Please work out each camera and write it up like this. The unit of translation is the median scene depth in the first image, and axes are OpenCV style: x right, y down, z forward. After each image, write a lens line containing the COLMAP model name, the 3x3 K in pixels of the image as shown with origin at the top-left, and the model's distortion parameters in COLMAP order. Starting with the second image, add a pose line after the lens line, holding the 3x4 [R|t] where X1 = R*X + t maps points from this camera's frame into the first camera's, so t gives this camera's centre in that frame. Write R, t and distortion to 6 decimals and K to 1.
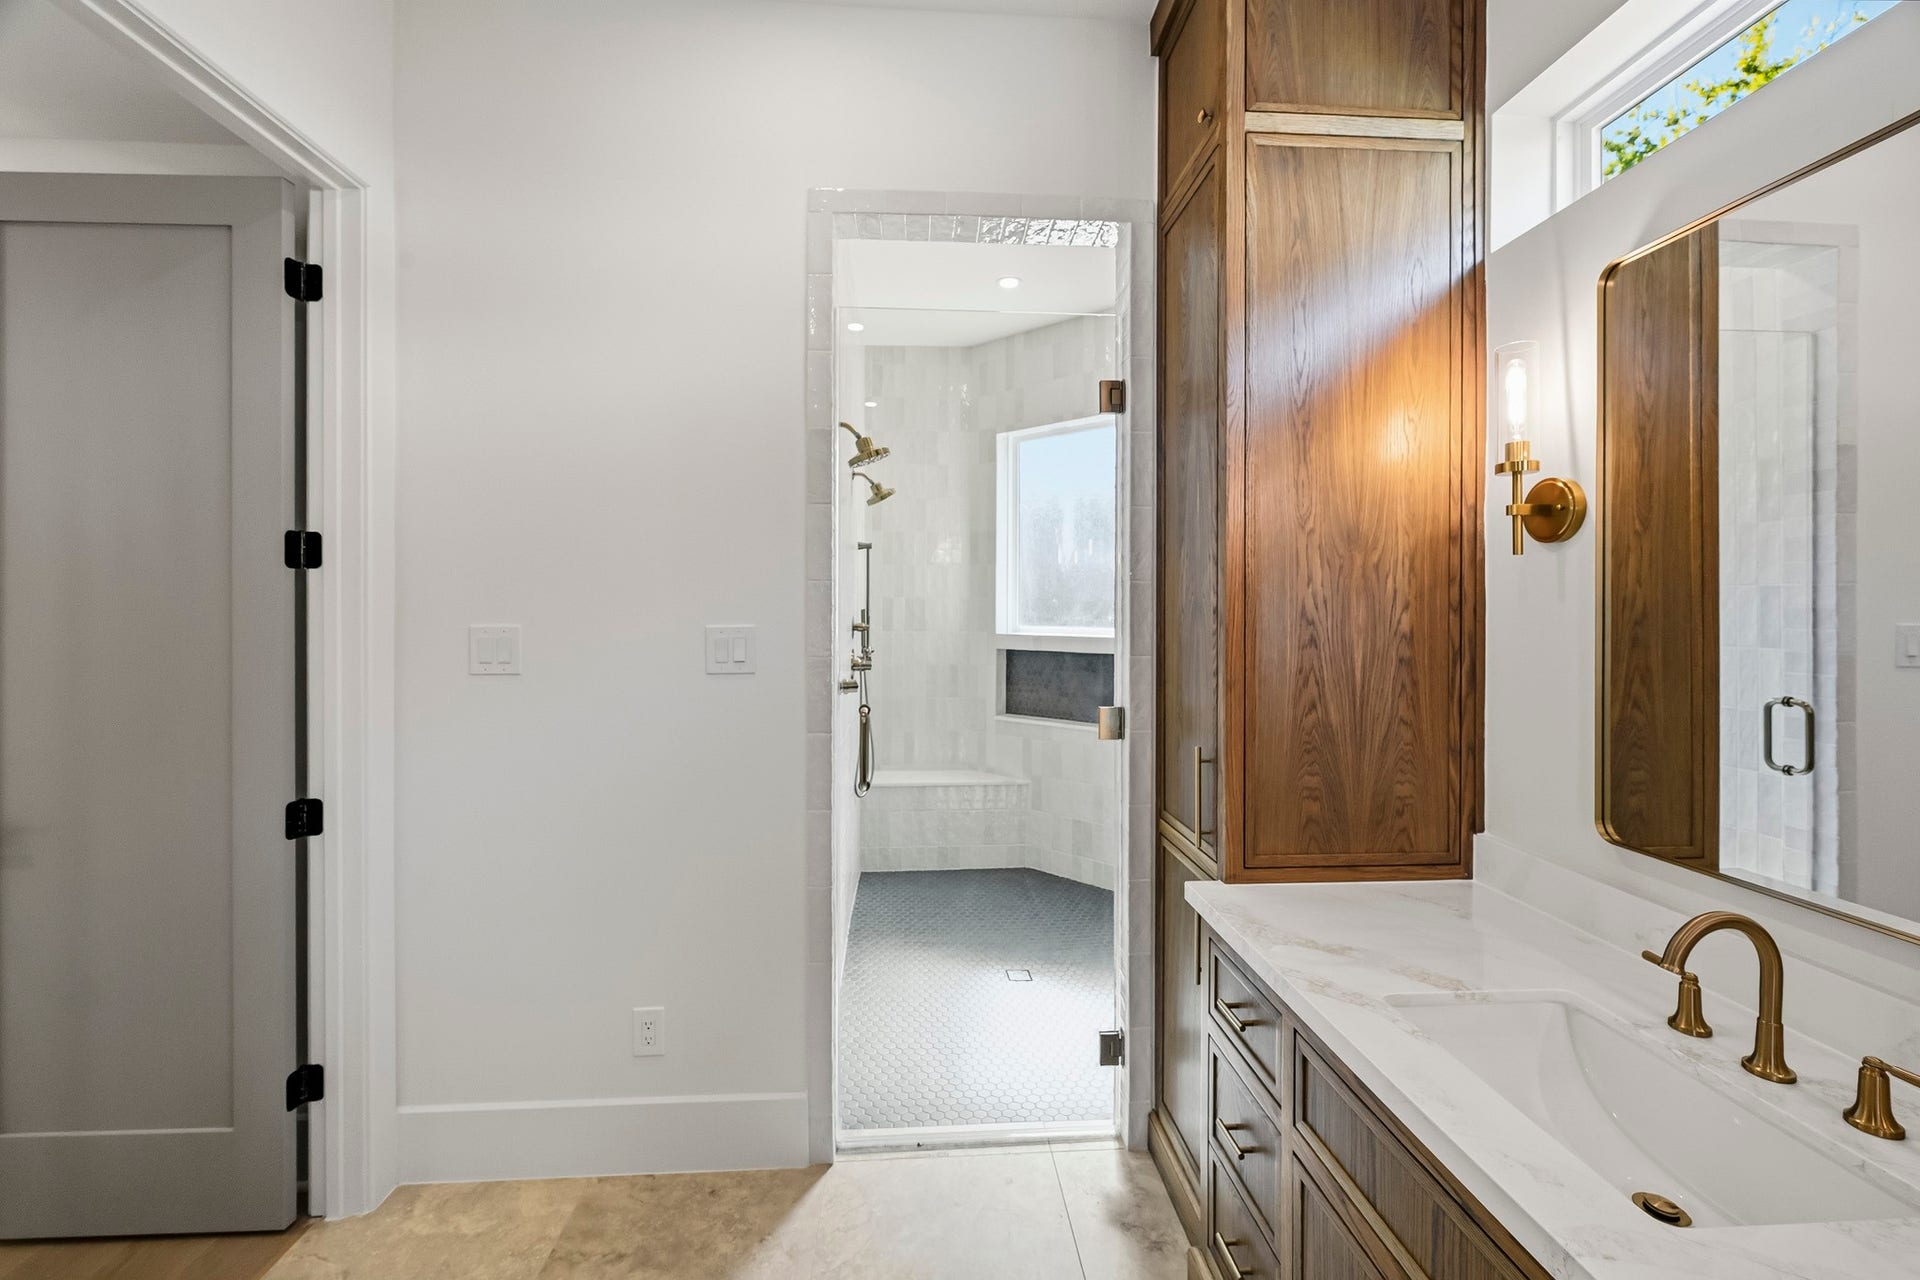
lens RADIAL K [[781.2, 0, 958.6], [0, 781.2, 619.2], [0, 0, 1]] dist [-0.001512, -0.000104]
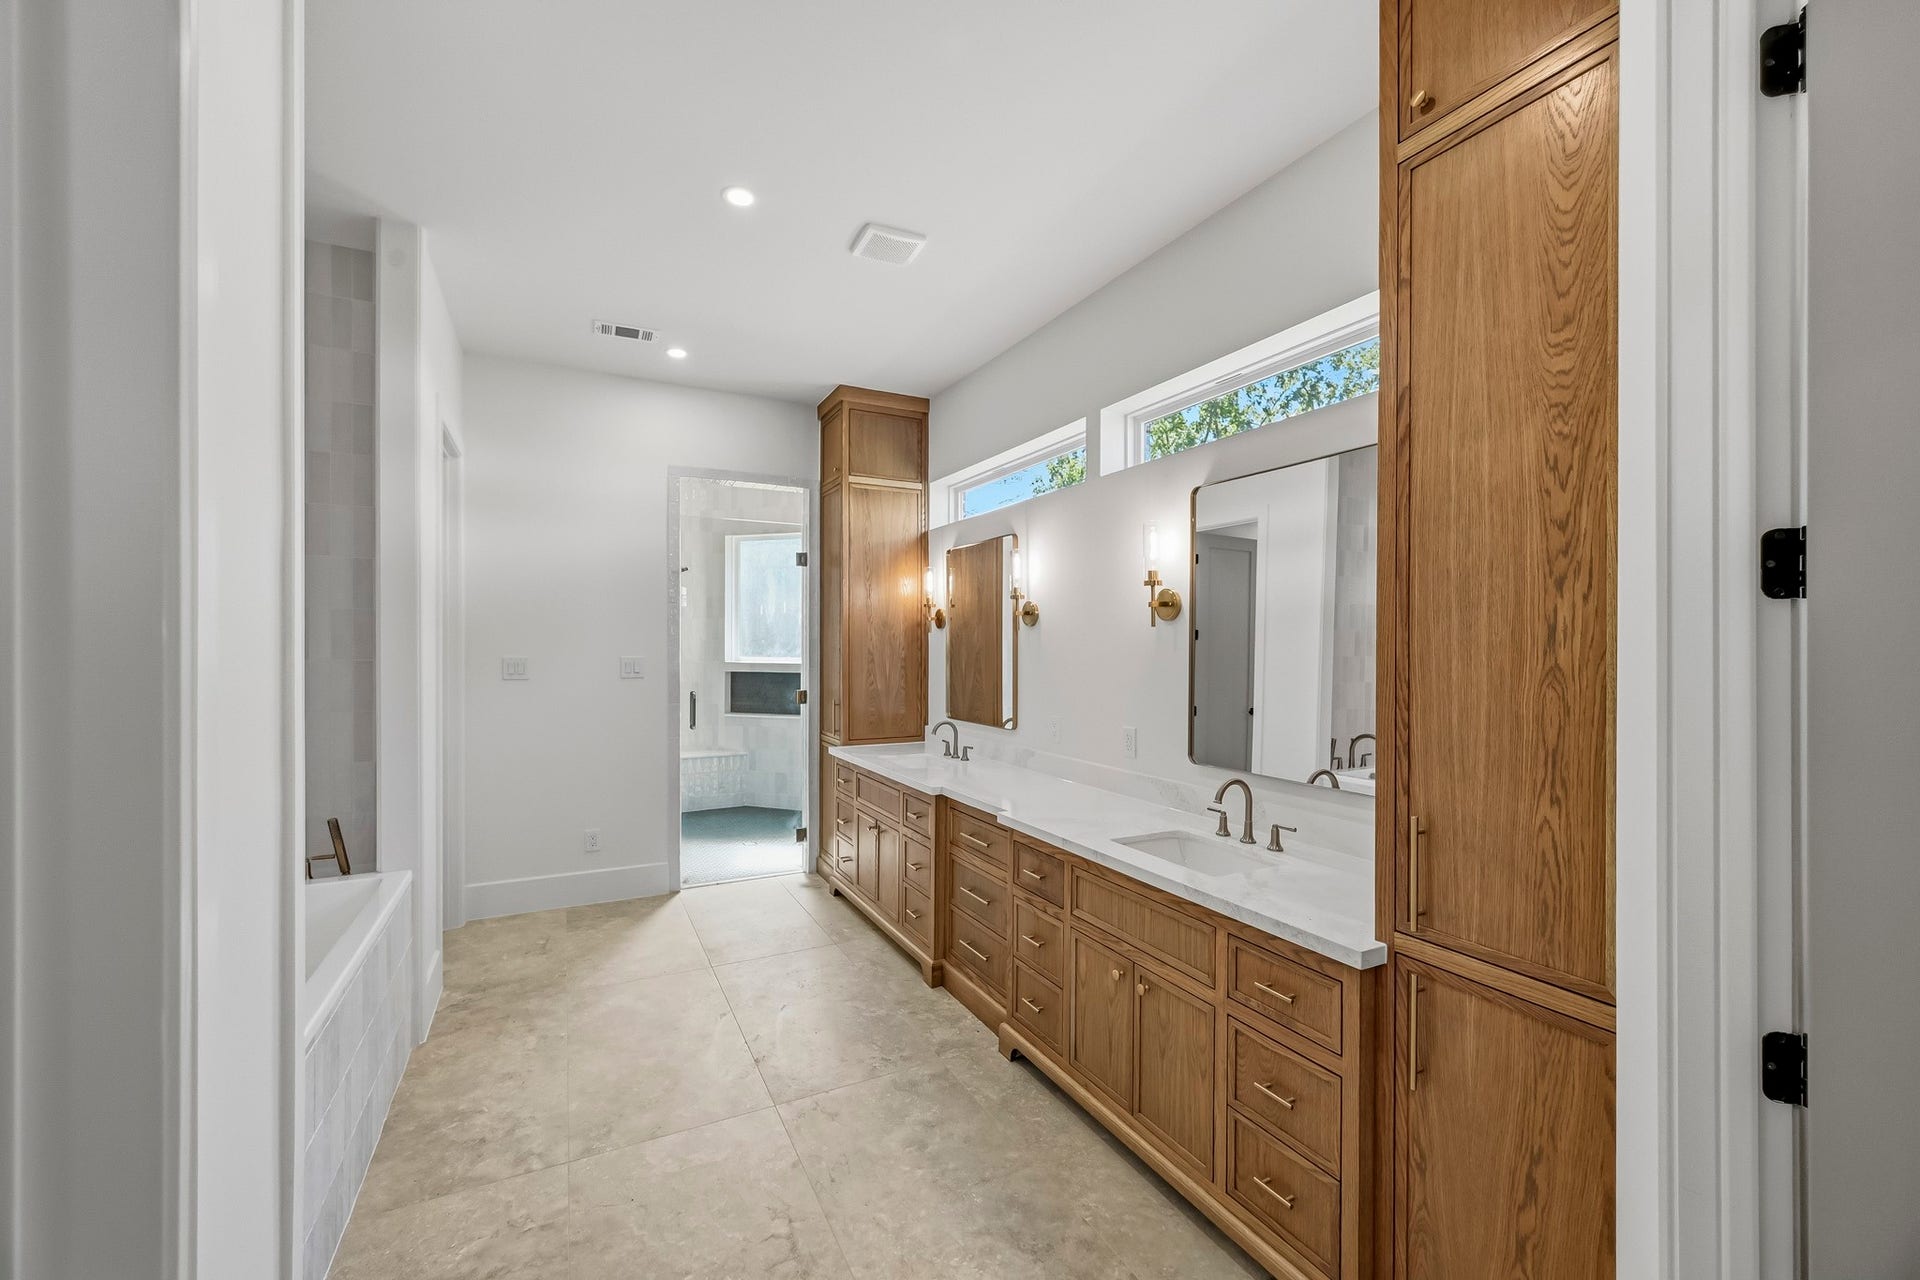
lens RADIAL K [[761.2, 0, 955.4], [0, 761.2, 645.9], [0, 0, 1]] dist [-0.000329, 0.000022]
pose [[0.918894, -0.000103, 0.394506, -0.302396], [0.002782, 0.999977, -0.006218, -0.005786], [-0.394496, 0.006811, 0.918873, -1.382991]]
